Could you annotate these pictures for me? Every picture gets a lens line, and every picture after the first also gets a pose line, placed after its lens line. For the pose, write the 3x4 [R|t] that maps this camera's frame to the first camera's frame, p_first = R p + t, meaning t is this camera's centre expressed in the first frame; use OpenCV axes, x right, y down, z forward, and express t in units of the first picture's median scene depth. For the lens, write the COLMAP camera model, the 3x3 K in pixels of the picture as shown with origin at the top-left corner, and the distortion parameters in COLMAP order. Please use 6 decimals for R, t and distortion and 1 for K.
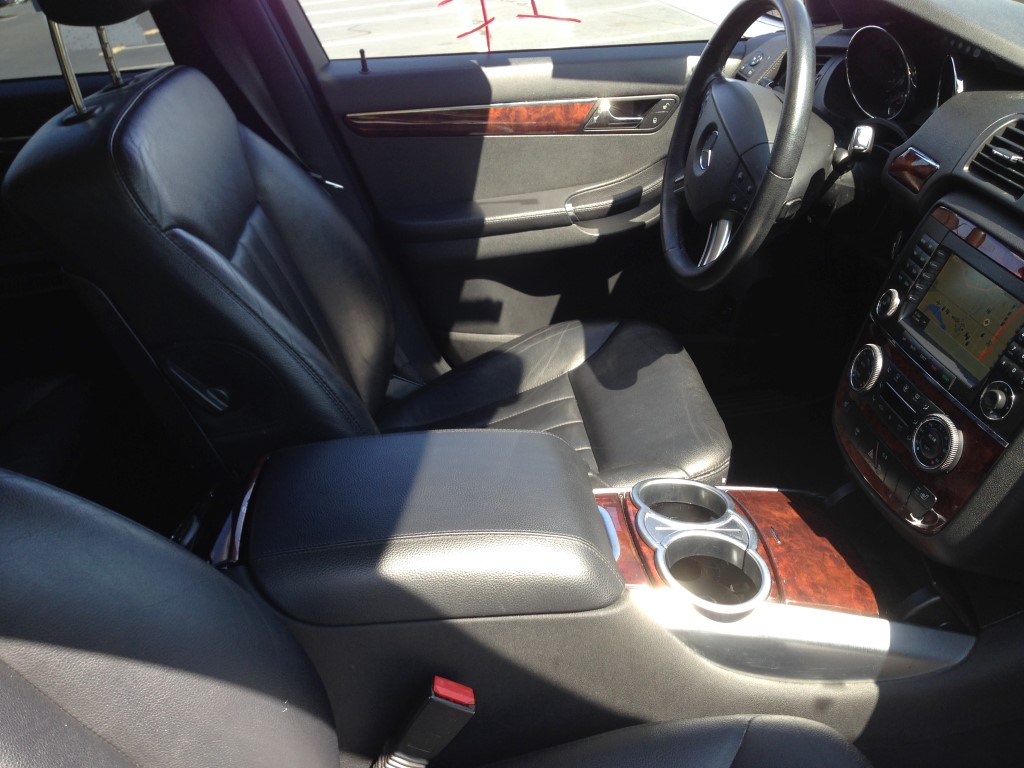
lens RADIAL K [[929.6, 0, 504.8], [0, 929.6, 385.5], [0, 0, 1]] dist [0.045710, 0.000000]
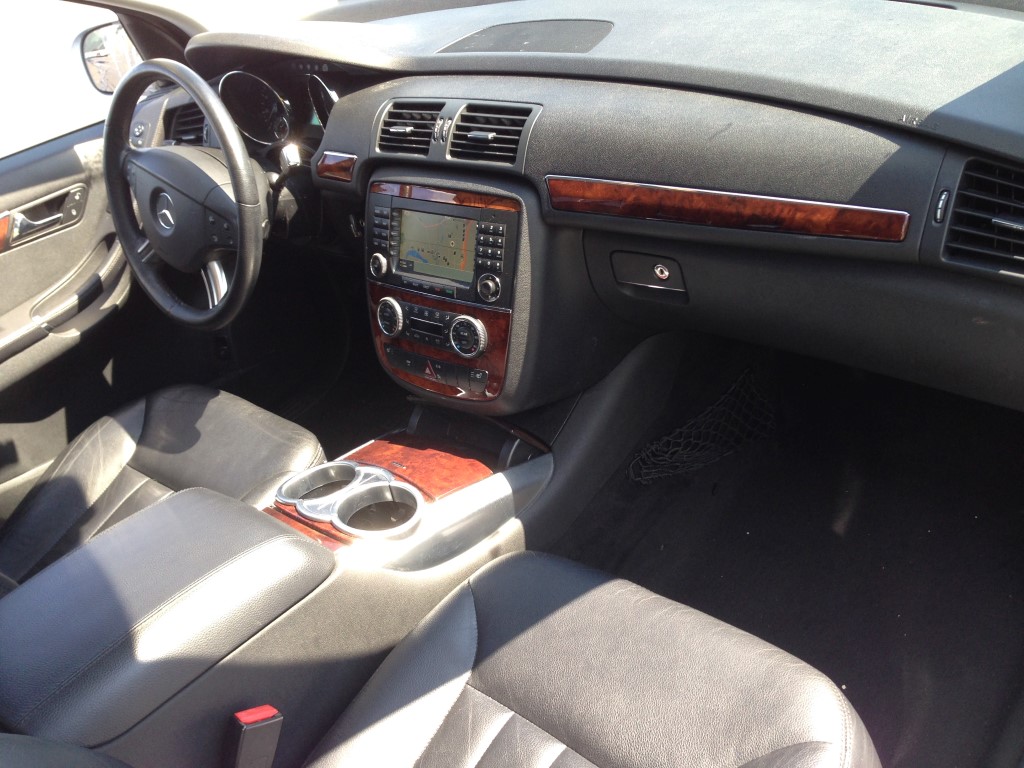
lens RADIAL K [[929.6, 0, 511.8], [0, 929.6, 403.1], [0, 0, 1]] dist [0.045710, 0.000000]
pose [[0.711340, -0.453455, 0.537004, -0.209743], [0.475231, 0.873226, 0.107853, 0.024415], [-0.517833, 0.178480, 0.836656, -0.113812]]
